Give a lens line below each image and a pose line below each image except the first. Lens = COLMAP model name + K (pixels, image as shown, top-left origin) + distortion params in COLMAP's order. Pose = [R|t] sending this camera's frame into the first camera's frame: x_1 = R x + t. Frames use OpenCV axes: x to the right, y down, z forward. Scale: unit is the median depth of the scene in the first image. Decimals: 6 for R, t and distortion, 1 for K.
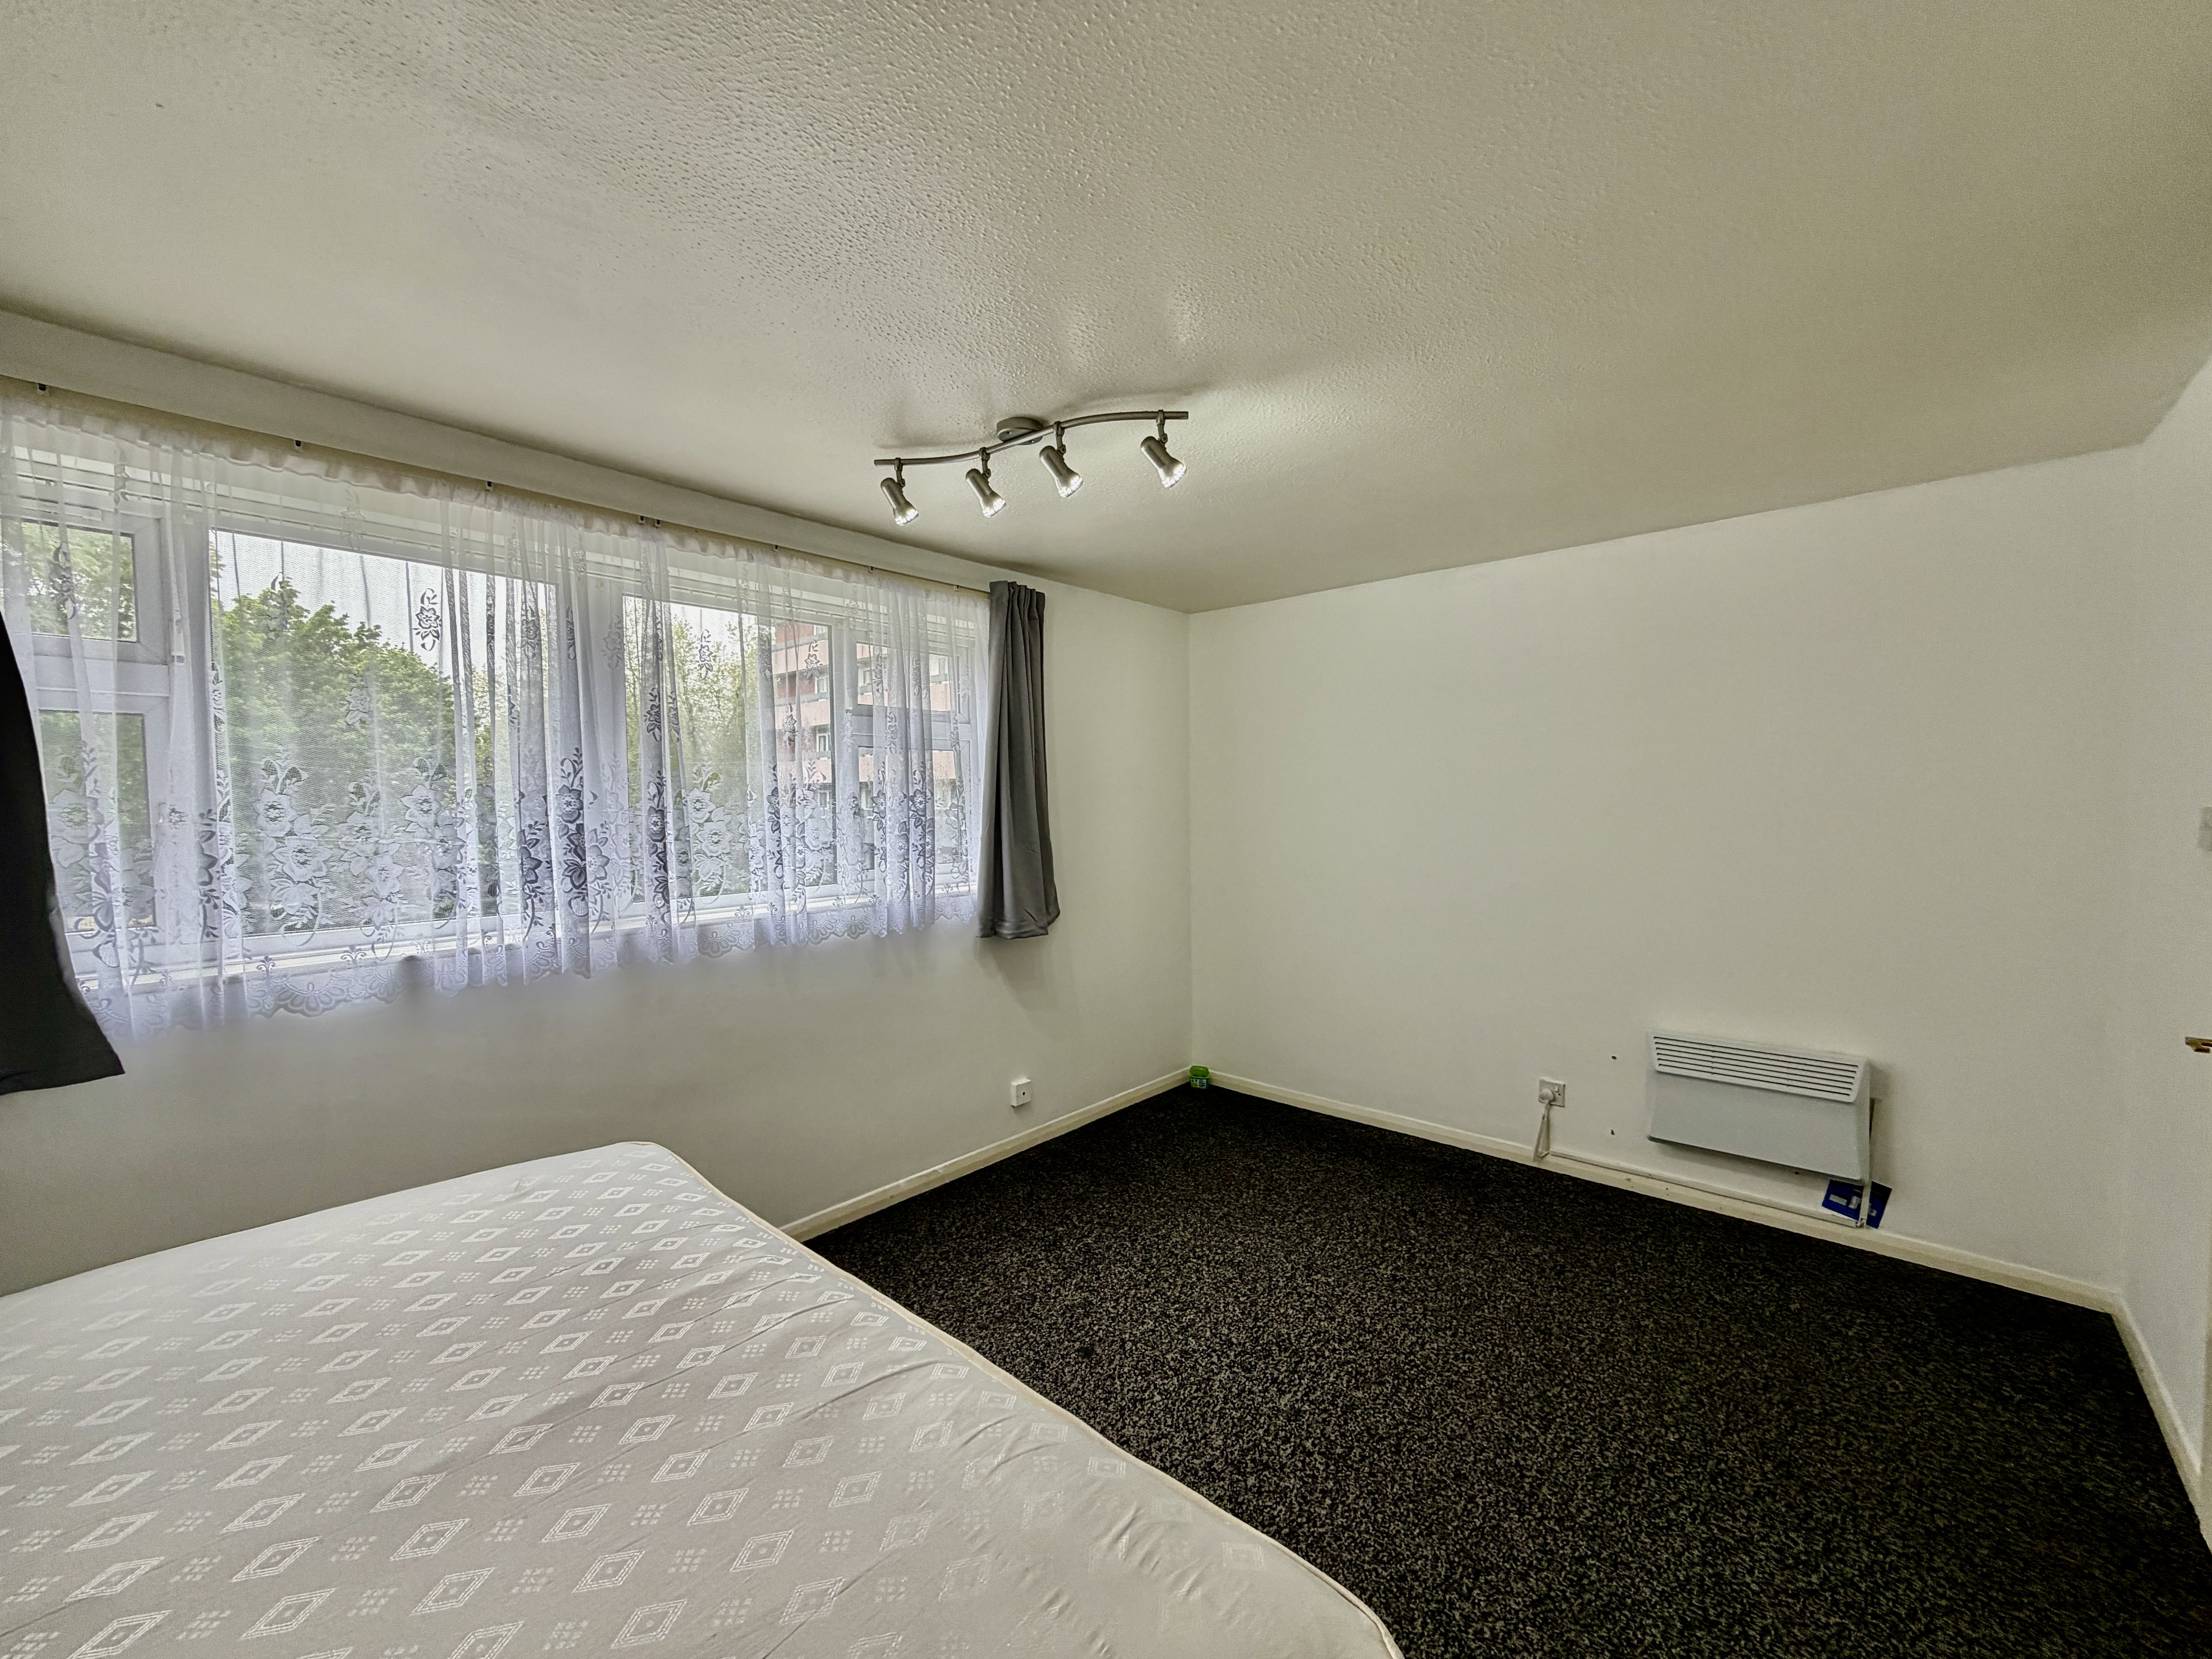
lens RADIAL K [[873.9, 0, 1099.2], [0, 873.9, 822.8], [0, 0, 1]] dist [-0.002307, -0.000189]
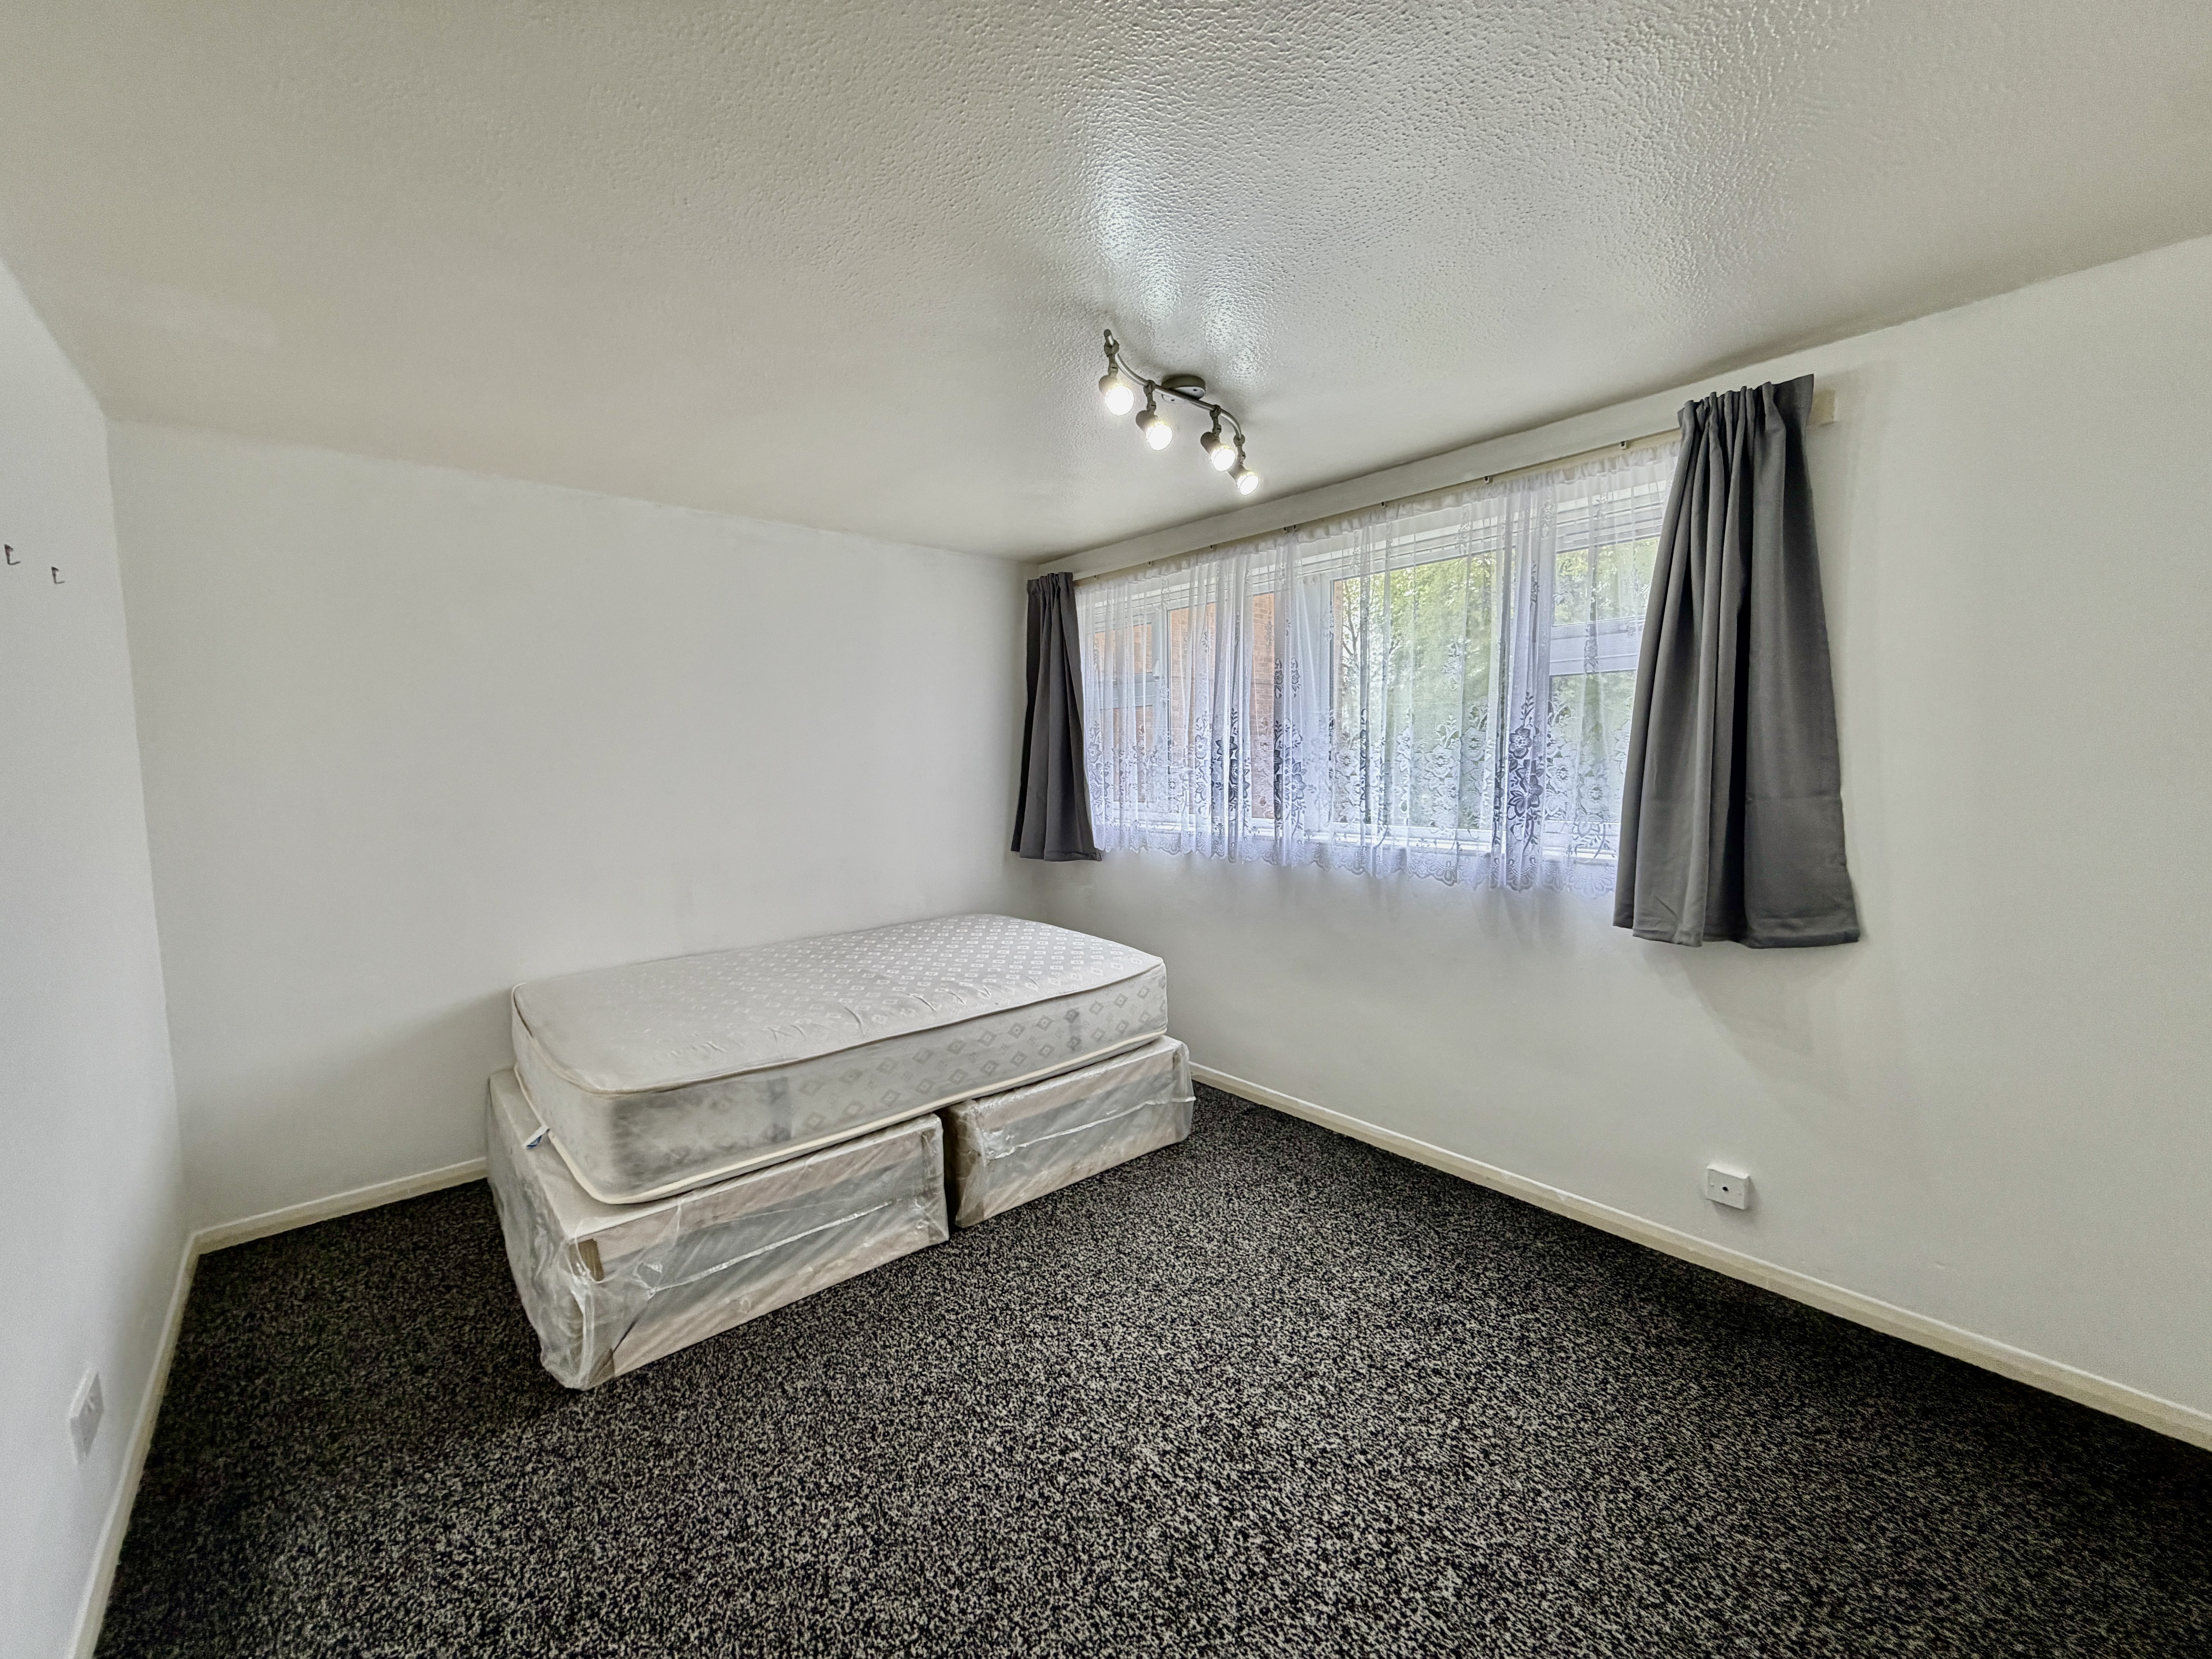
lens RADIAL K [[873.9, 0, 1099.2], [0, 873.9, 816.3], [0, 0, 1]] dist [-0.002307, -0.000189]
pose [[-0.120386, 0.081571, -0.989370, 1.097758], [-0.011638, 0.996434, 0.083570, -0.027694], [0.992659, 0.021575, -0.119007, 1.133588]]
